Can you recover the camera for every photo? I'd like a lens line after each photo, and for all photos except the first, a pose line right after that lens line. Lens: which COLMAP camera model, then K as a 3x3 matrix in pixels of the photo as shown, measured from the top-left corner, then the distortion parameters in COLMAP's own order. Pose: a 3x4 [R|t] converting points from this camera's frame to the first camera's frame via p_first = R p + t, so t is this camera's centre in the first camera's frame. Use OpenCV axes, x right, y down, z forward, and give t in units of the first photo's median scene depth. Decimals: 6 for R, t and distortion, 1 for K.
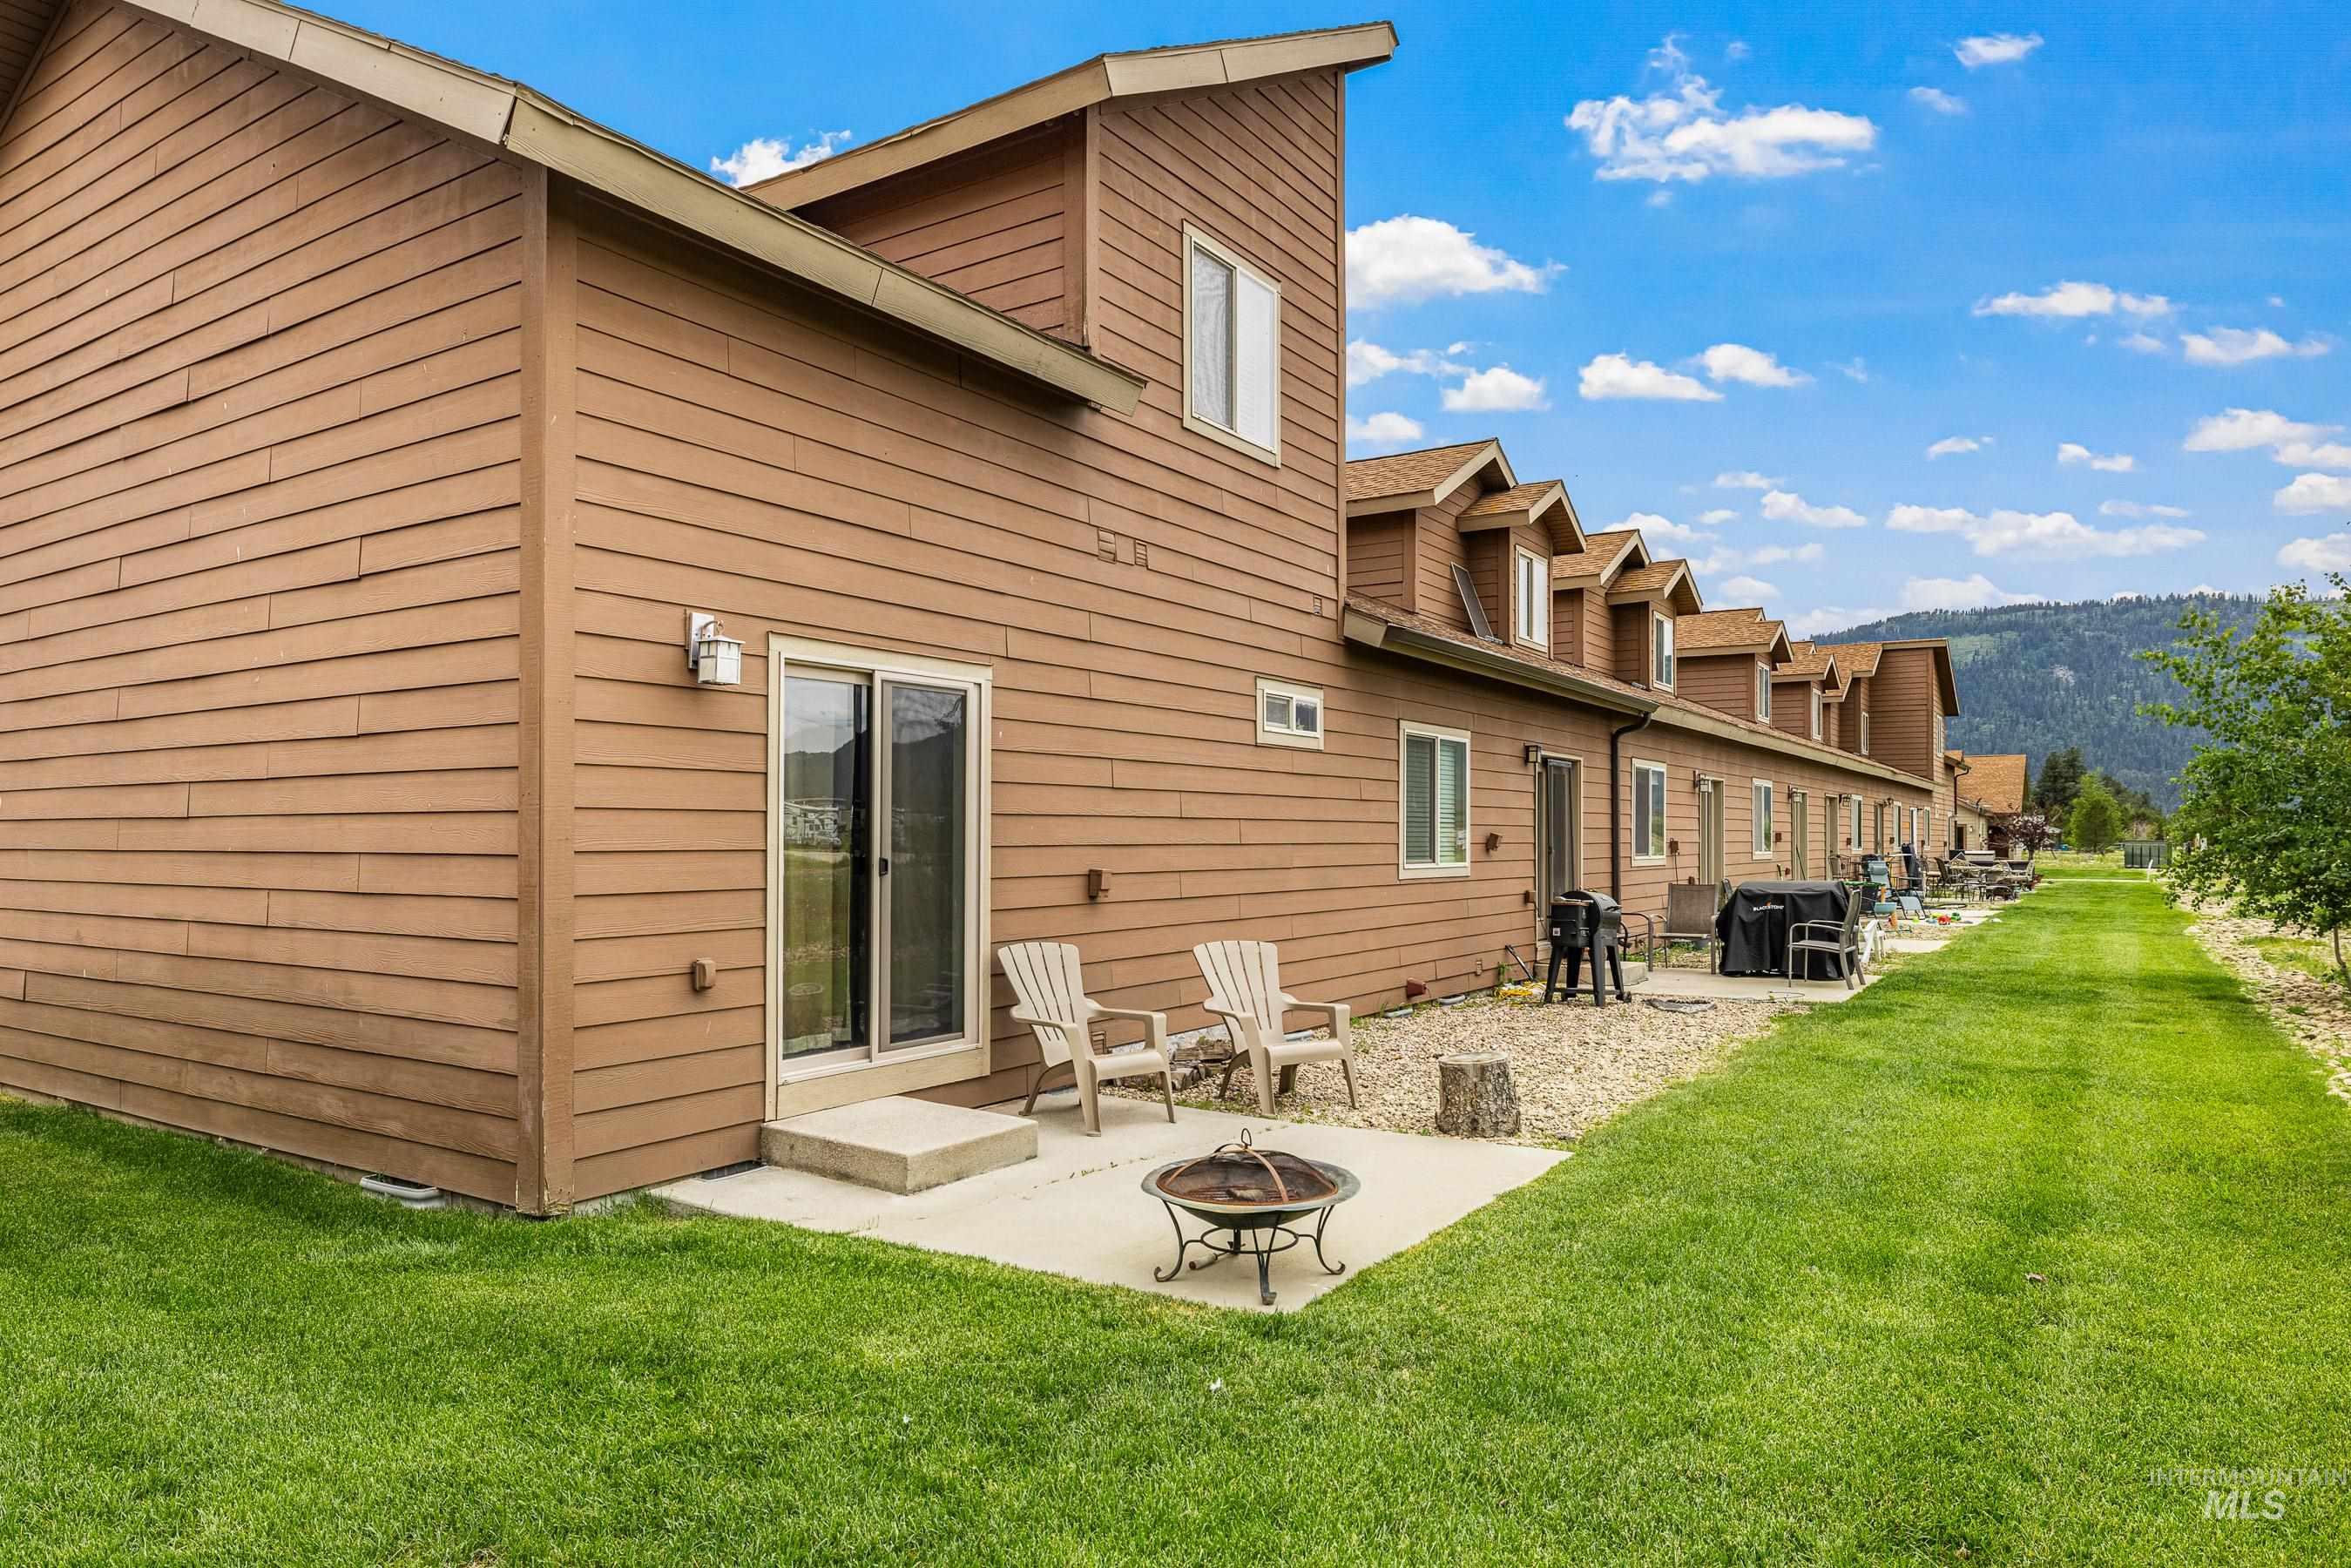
lens RADIAL K [[1356.9, 0, 1170.2], [0, 1356.9, 793.5], [0, 0, 1]] dist [0.004232, -0.003585]
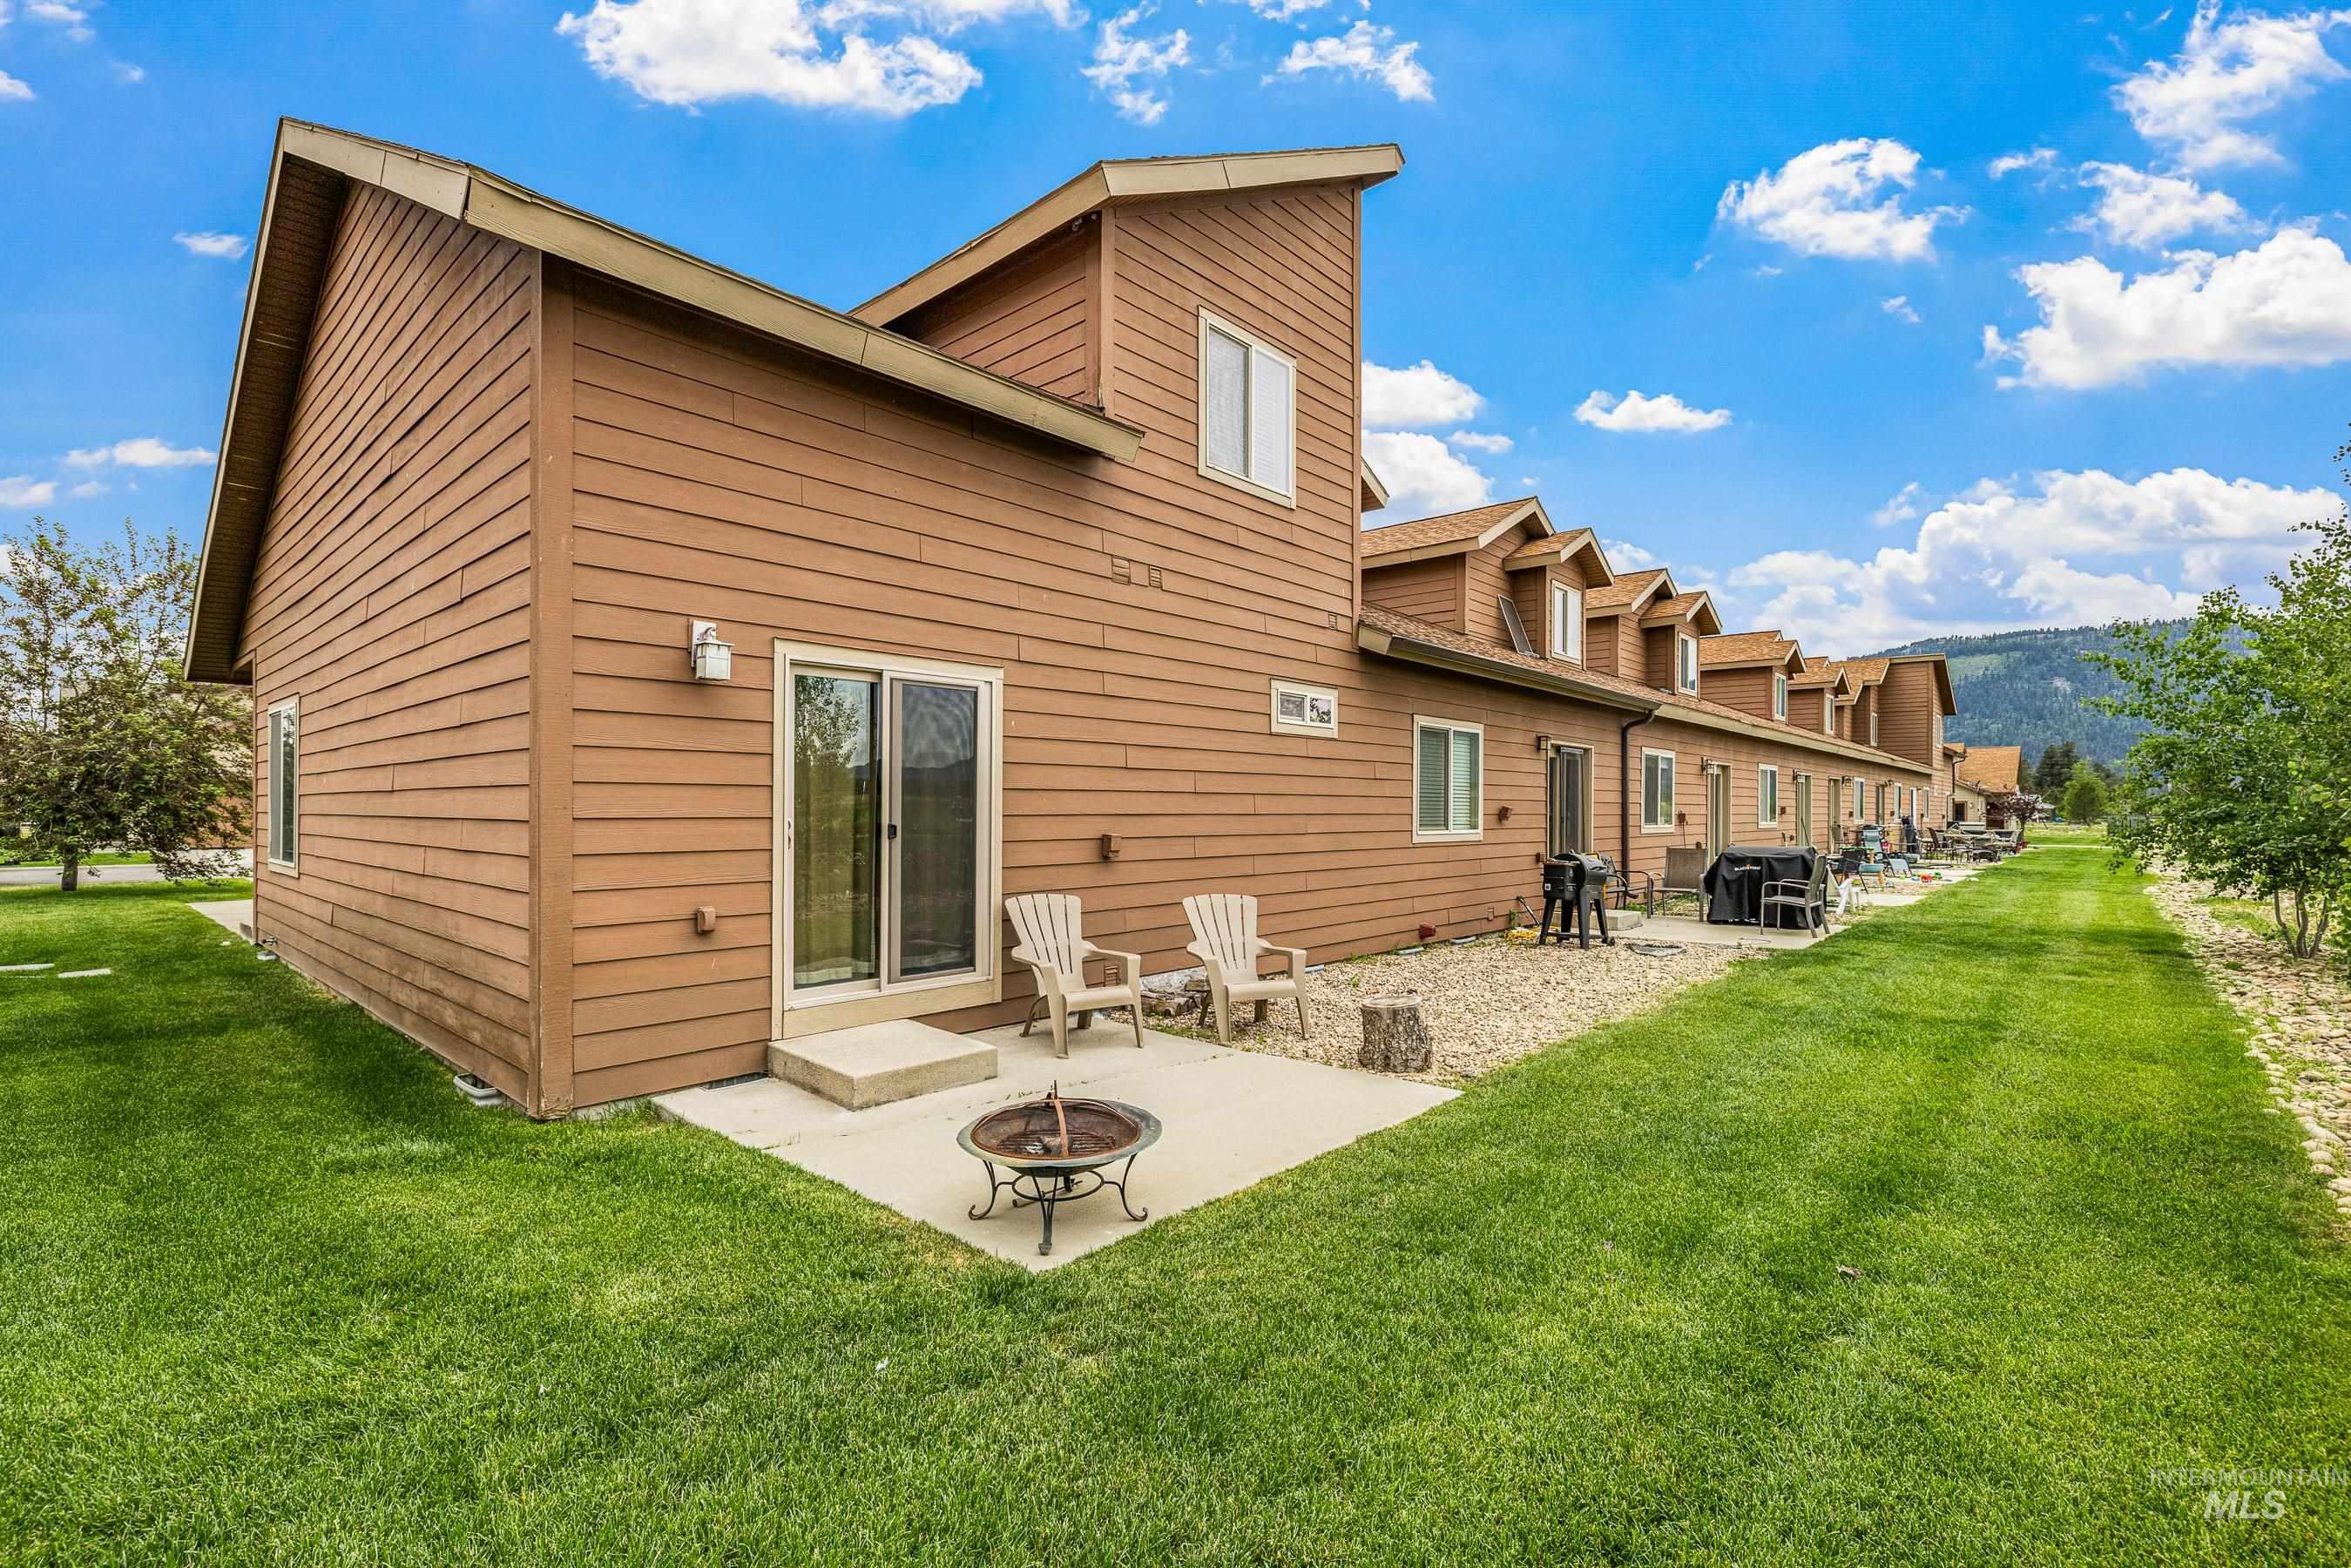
lens RADIAL K [[994.5, 0, 1175.5], [0, 994.5, 784.0], [0, 0, 1]] dist [0.000811, -0.000147]
pose [[0.990966, 0.000807, -0.134113, 0.124725], [0.000229, 0.999970, 0.007715, 0.003492], [0.134115, -0.007676, 0.990936, 0.116613]]
